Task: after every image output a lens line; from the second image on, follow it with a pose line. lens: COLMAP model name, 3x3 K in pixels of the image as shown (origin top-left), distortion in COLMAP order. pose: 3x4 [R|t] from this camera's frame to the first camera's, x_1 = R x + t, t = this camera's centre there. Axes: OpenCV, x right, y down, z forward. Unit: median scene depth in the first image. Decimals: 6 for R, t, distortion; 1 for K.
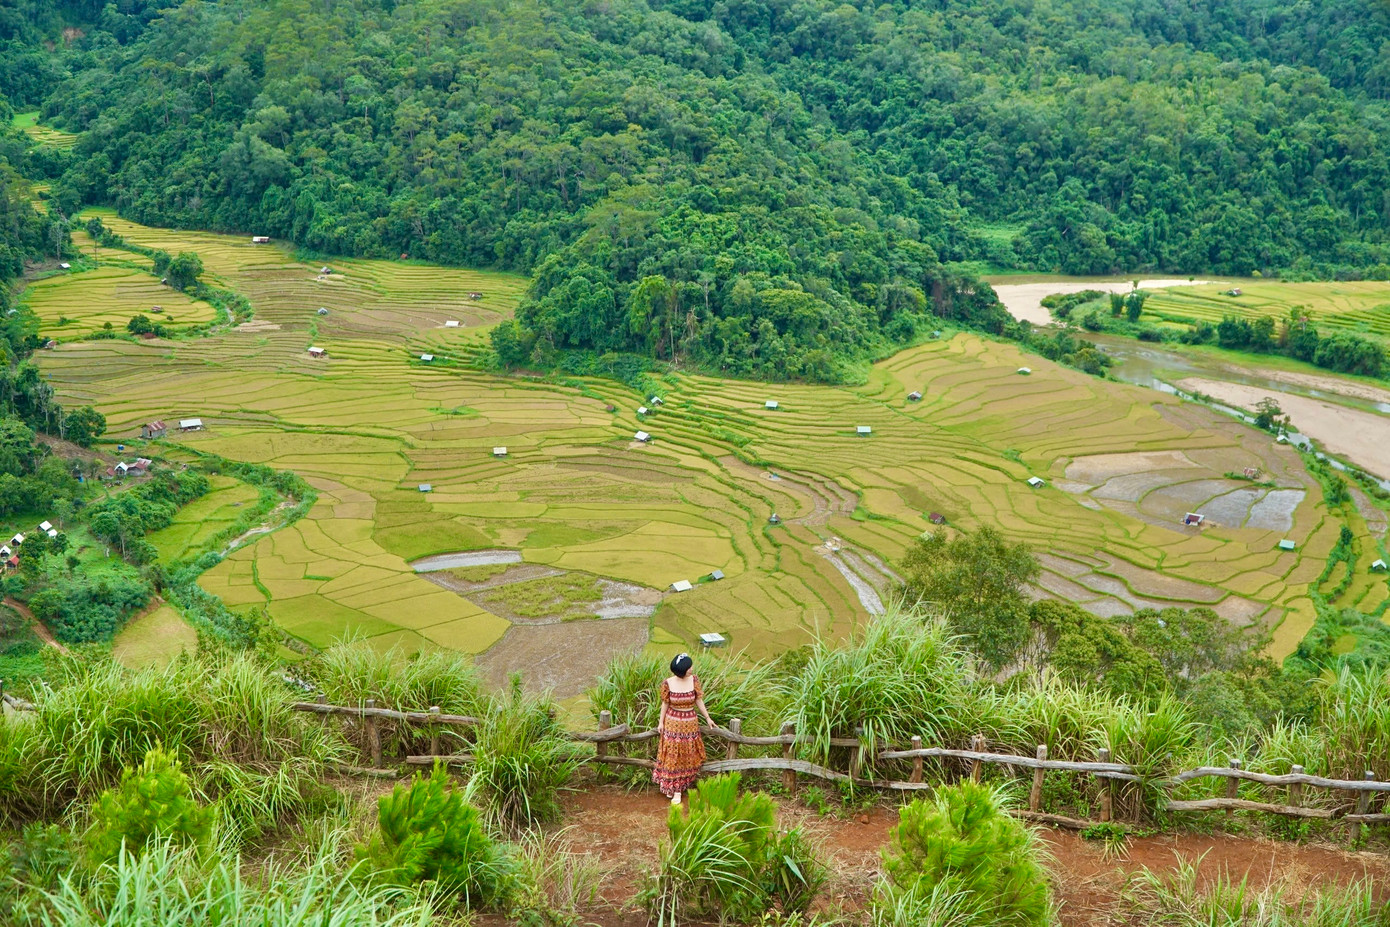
lens RADIAL K [[1980.4, 0, 695.0], [0, 1980.4, 463.5], [0, 0, 1]] dist [-0.167289, -0.068746]
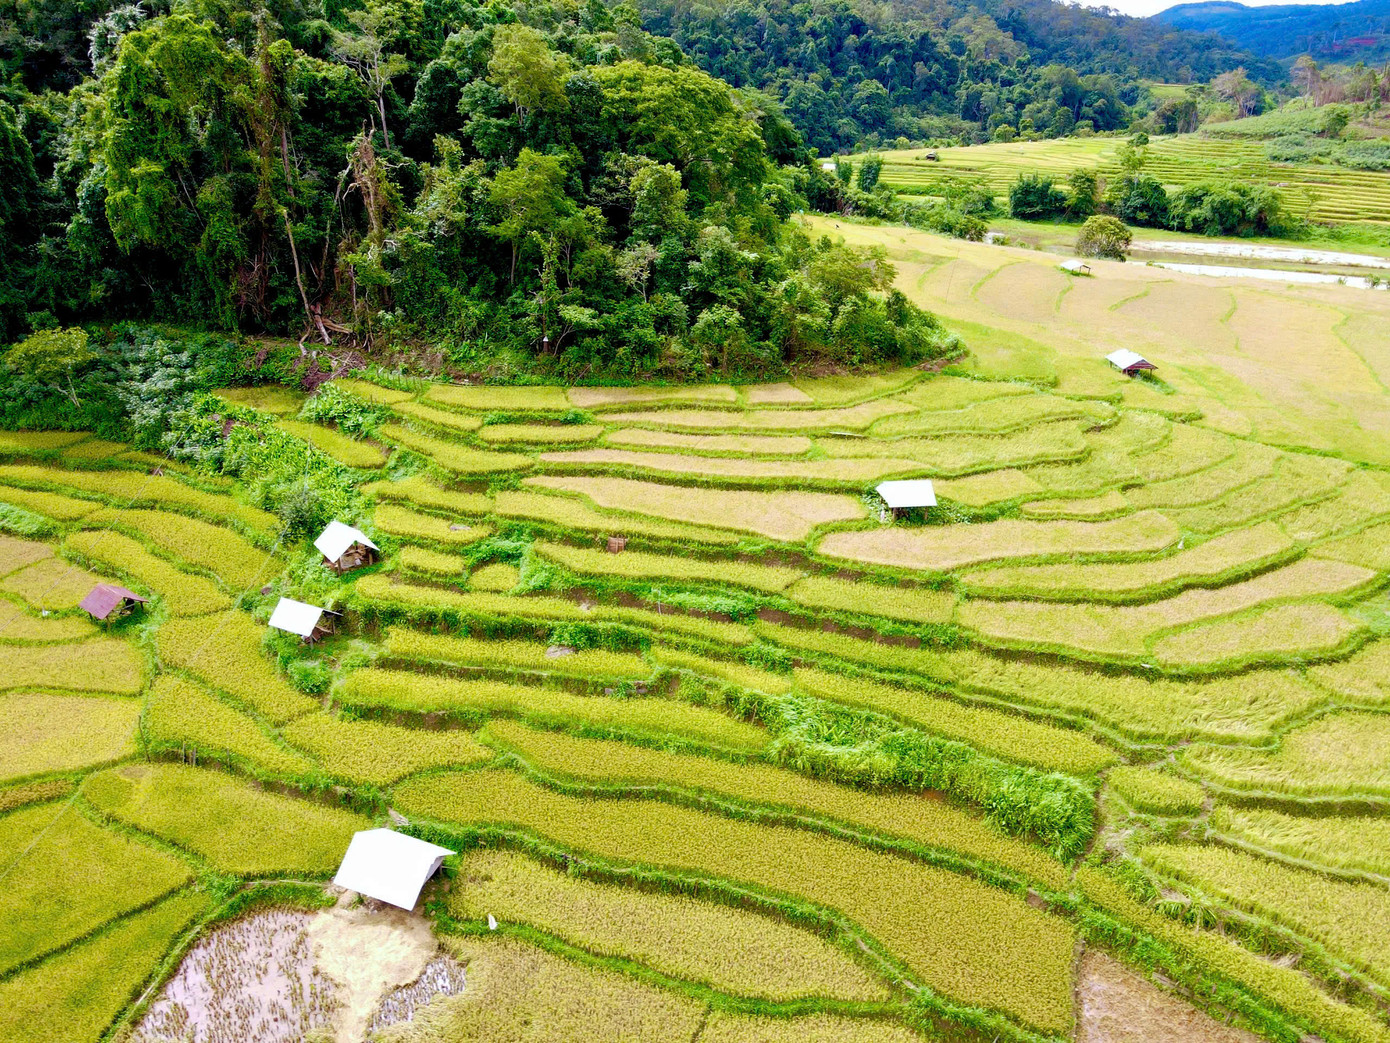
lens RADIAL K [[1017.3, 0, 695.0], [0, 1017.3, 521.5], [0, 0, 1]] dist [0.015466, -0.001306]
pose [[0.877646, -0.193988, 0.438299, -0.032076], [0.111517, 0.971987, 0.206895, -0.049604], [-0.466156, -0.132703, 0.874694, 0.836502]]
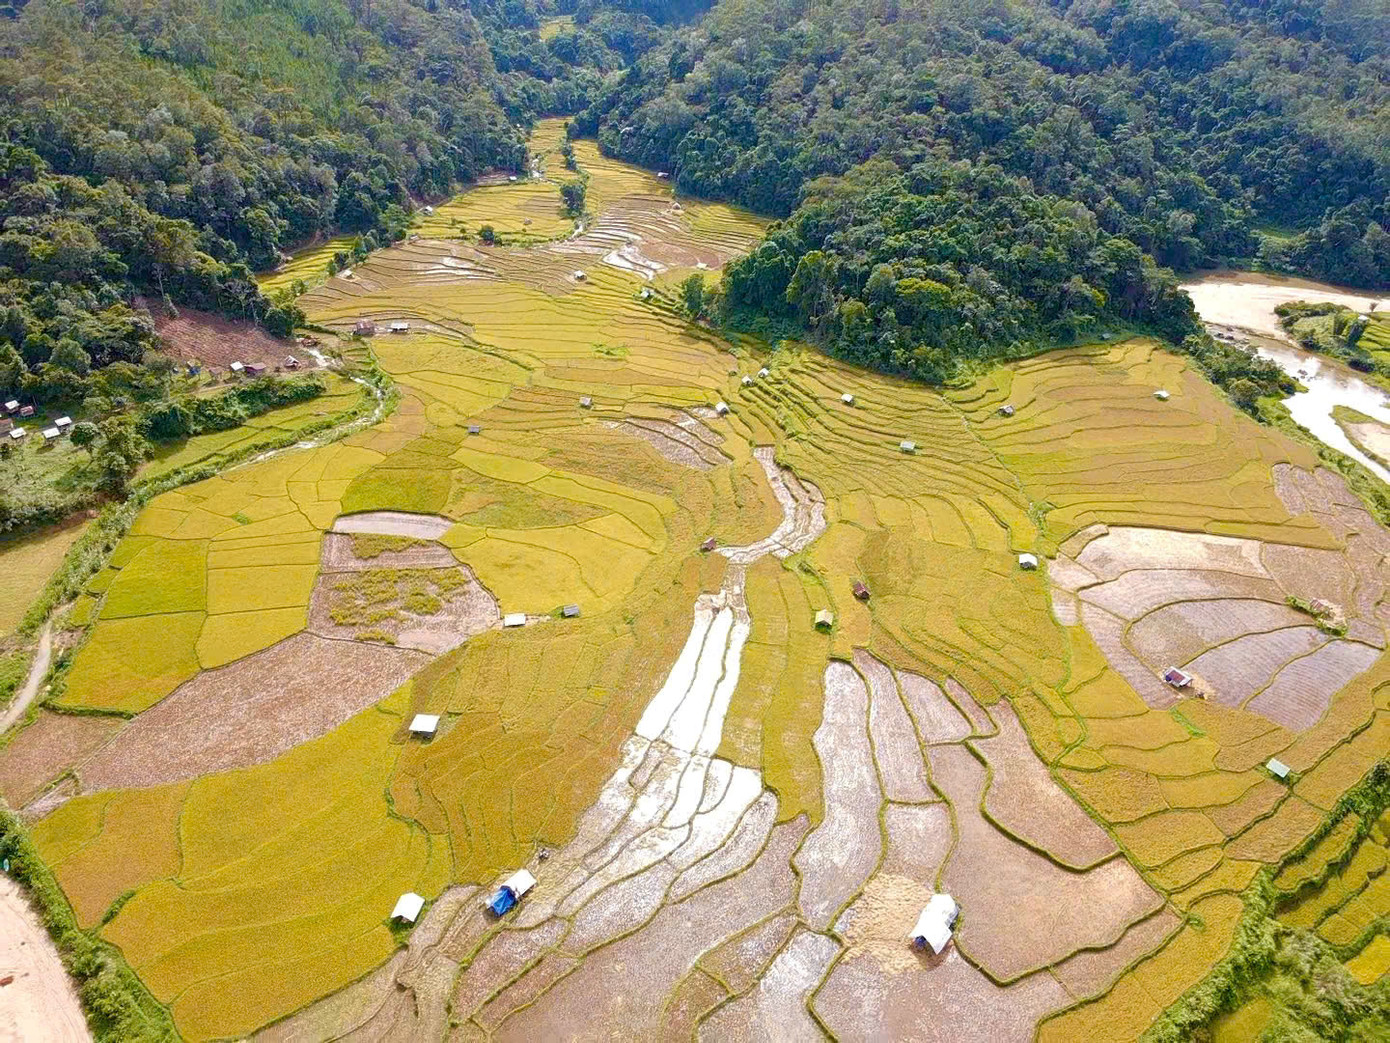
lens RADIAL K [[1023.9, 0, 695.0], [0, 1023.9, 521.5], [0, 0, 1]] dist [0.107118, -0.233495]
pose [[0.895072, 0.229568, -0.382288, 0.174486], [-0.142434, 0.959576, 0.242747, -0.080618], [0.422561, -0.162825, 0.891589, 0.433572]]
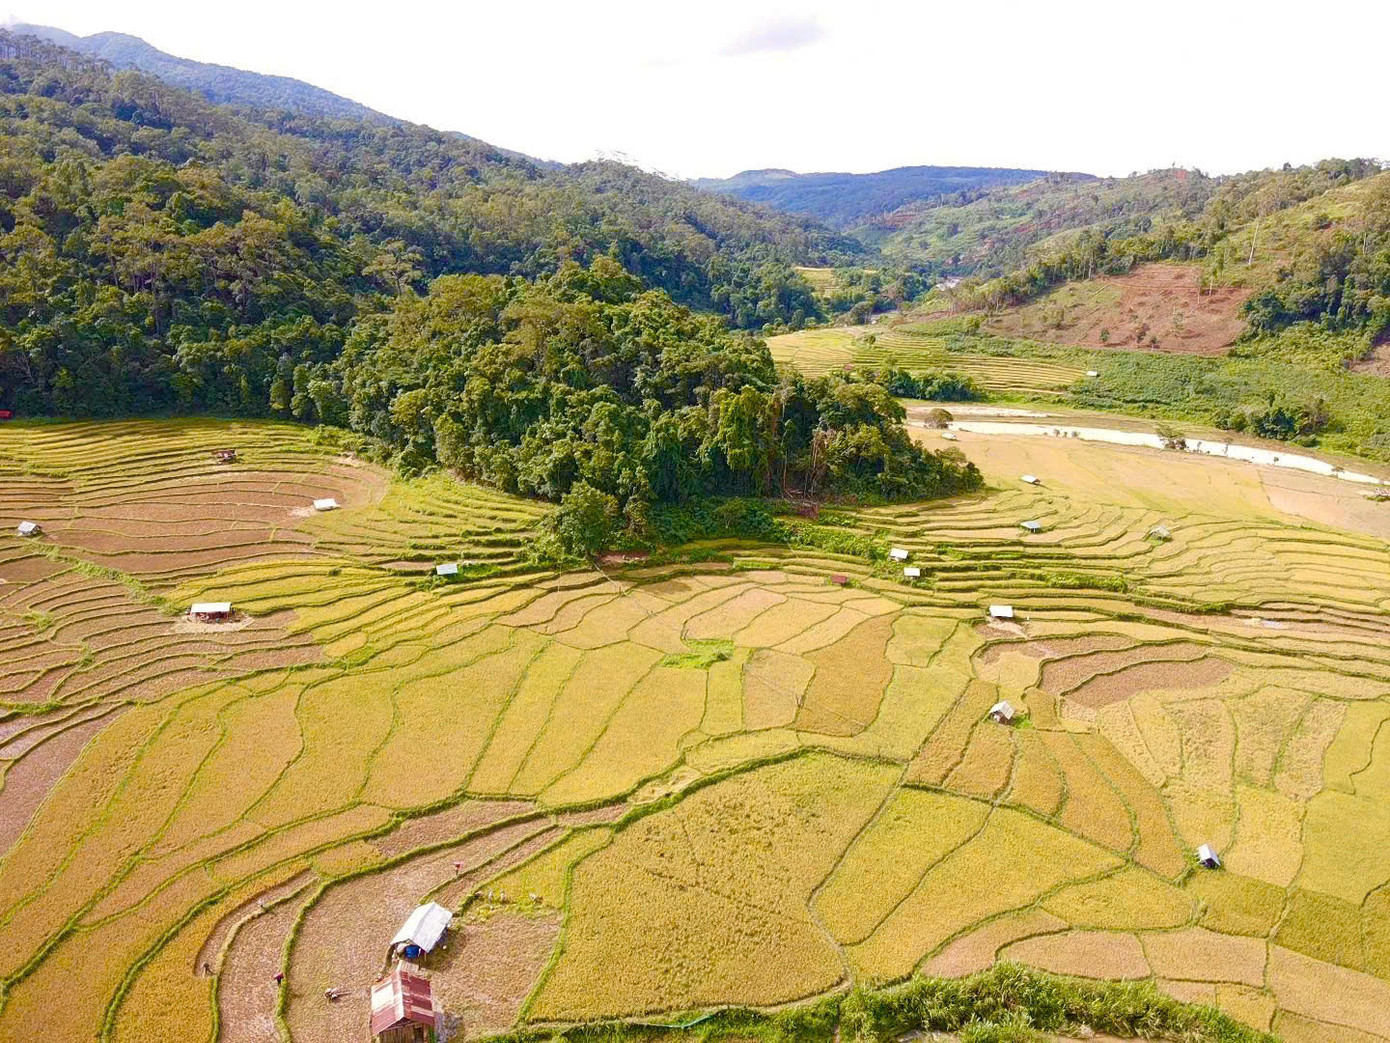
lens RADIAL K [[1023.9, 0, 695.0], [0, 1023.9, 521.5], [0, 0, 1]] dist [0.107118, -0.233495]
pose [[0.645902, -0.209970, 0.733978, -0.316317], [0.164064, 0.977147, 0.135156, -0.099025], [-0.745583, 0.033122, 0.665590, 0.763472]]
